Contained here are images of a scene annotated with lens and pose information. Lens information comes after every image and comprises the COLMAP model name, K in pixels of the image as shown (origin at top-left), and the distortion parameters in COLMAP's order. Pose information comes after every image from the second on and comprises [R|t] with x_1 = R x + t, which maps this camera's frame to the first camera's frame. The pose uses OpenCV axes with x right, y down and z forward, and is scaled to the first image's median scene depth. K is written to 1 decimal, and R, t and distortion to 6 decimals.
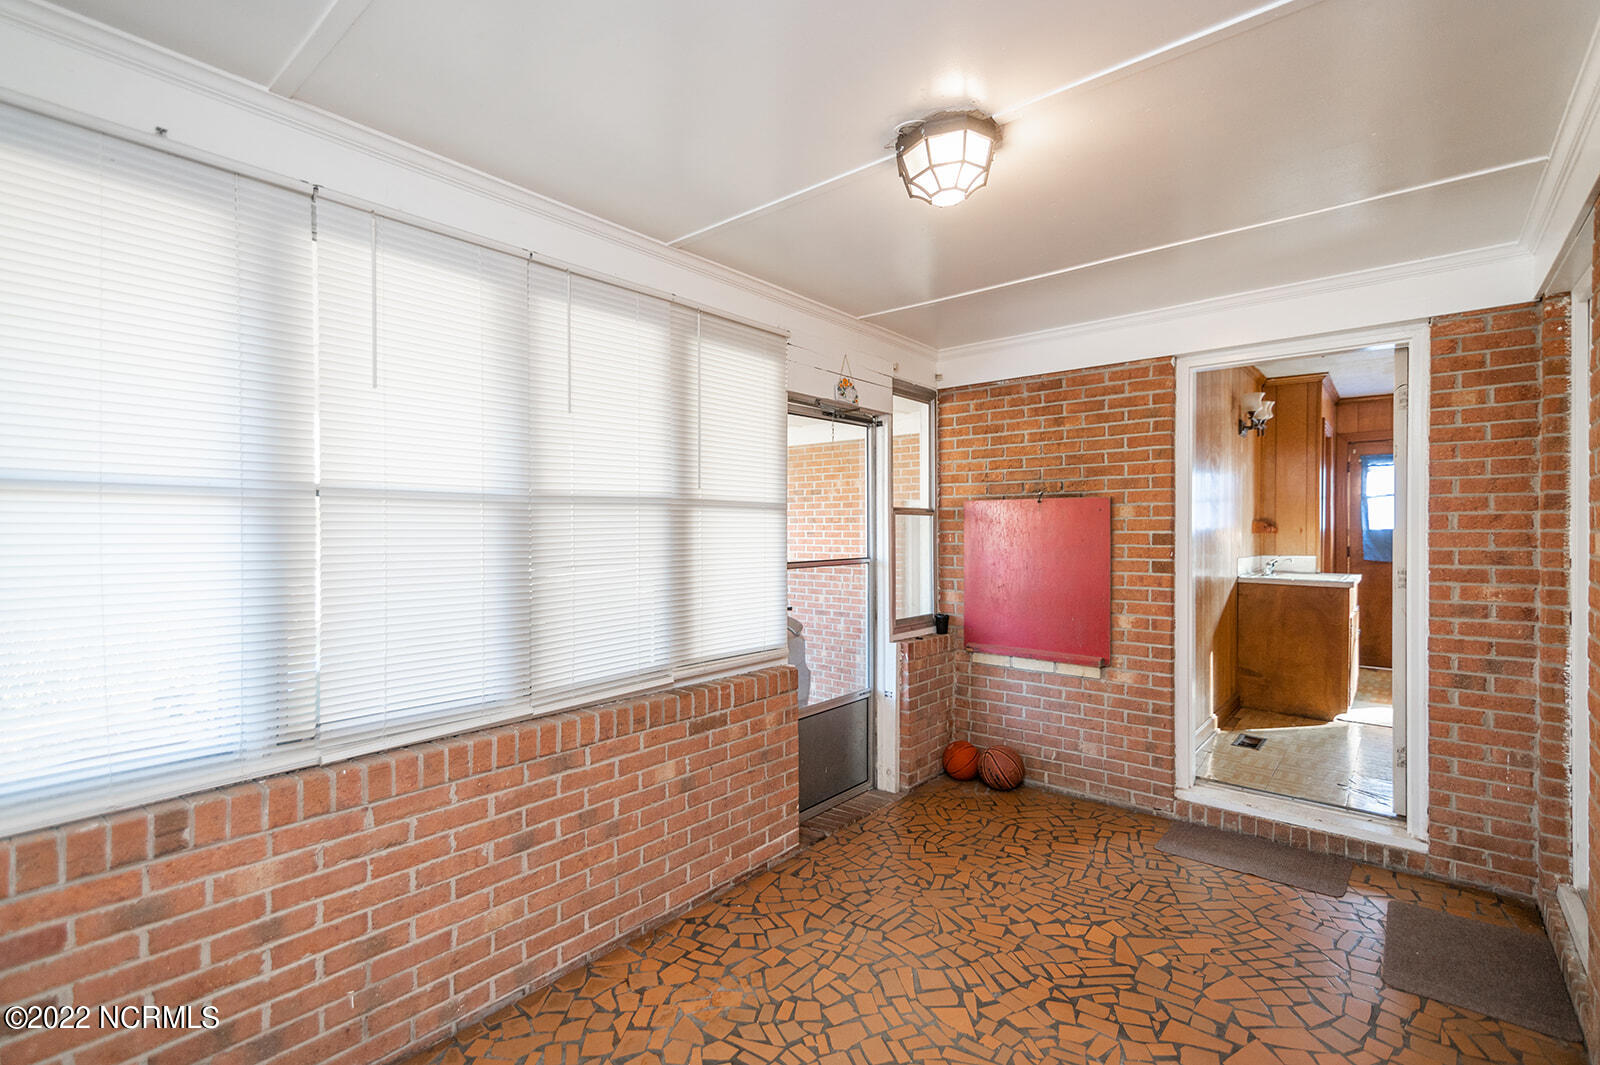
lens RADIAL K [[719.2, 0, 795.8], [0, 719.2, 533.4], [0, 0, 1]] dist [0.014962, -0.000027]
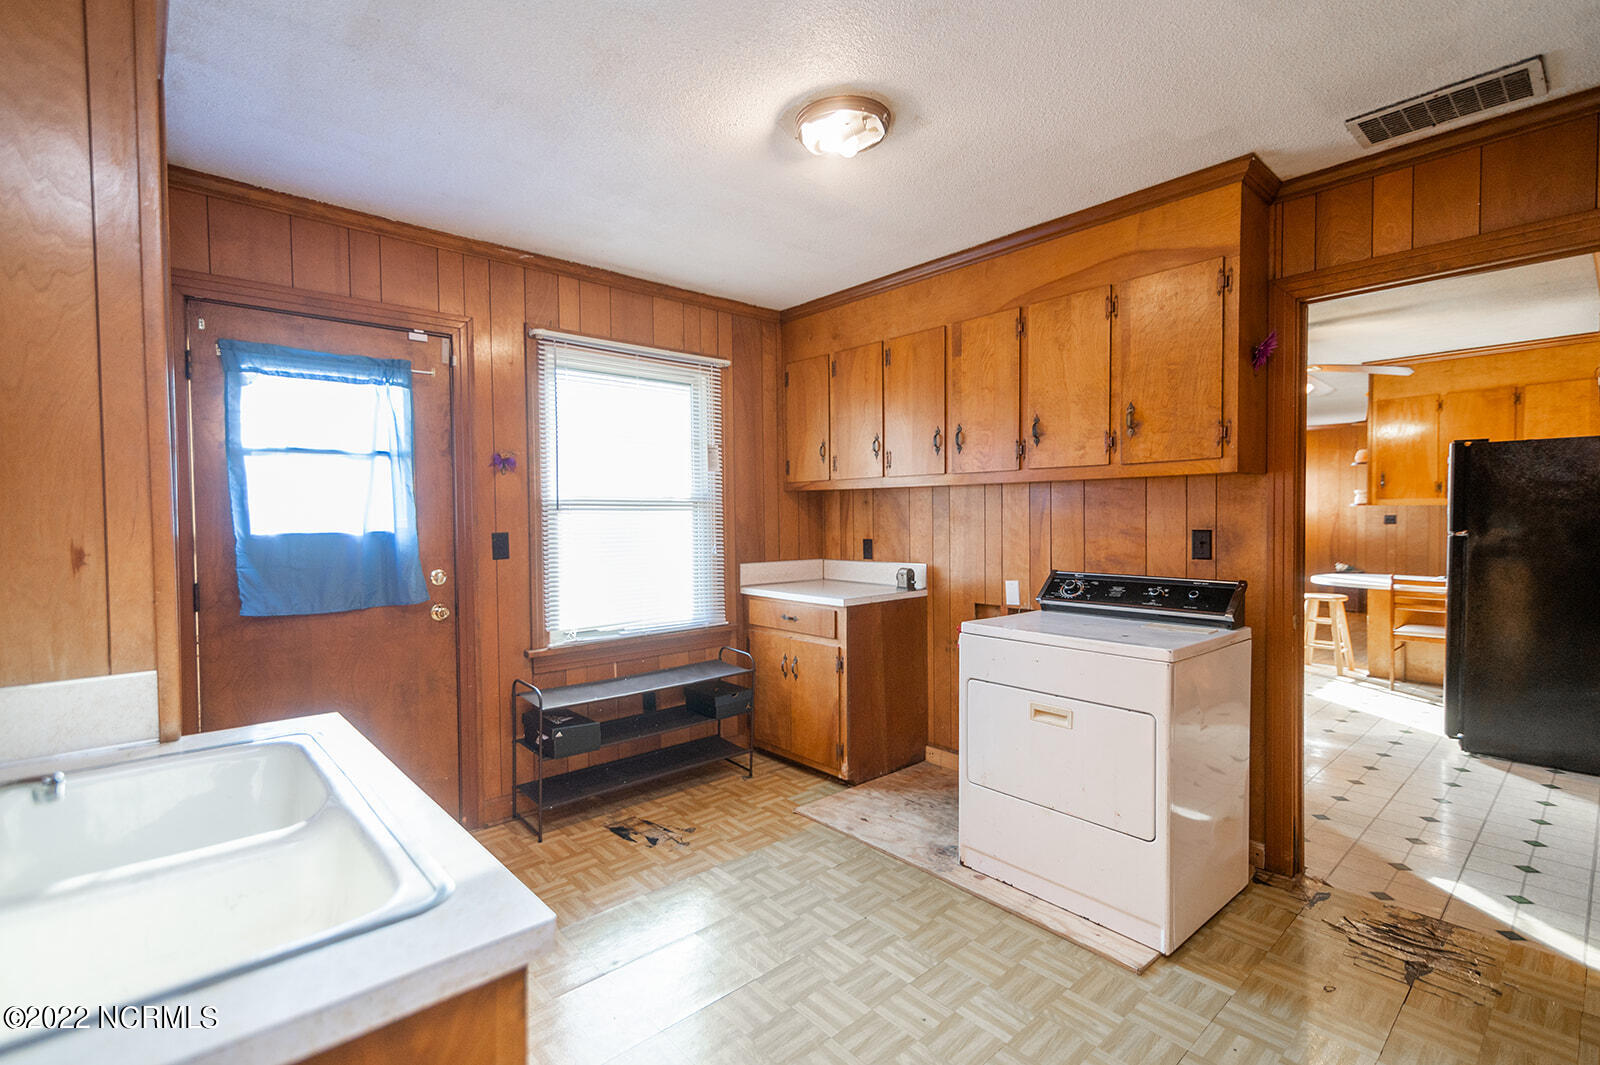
lens RADIAL K [[719.2, 0, 795.8], [0, 719.2, 533.4], [0, 0, 1]] dist [0.014962, -0.000027]
pose [[0.129719, -0.025610, 0.991220, 0.443929], [0.012363, 0.999630, 0.024210, -0.012197], [-0.991474, 0.009114, 0.129988, 0.660525]]
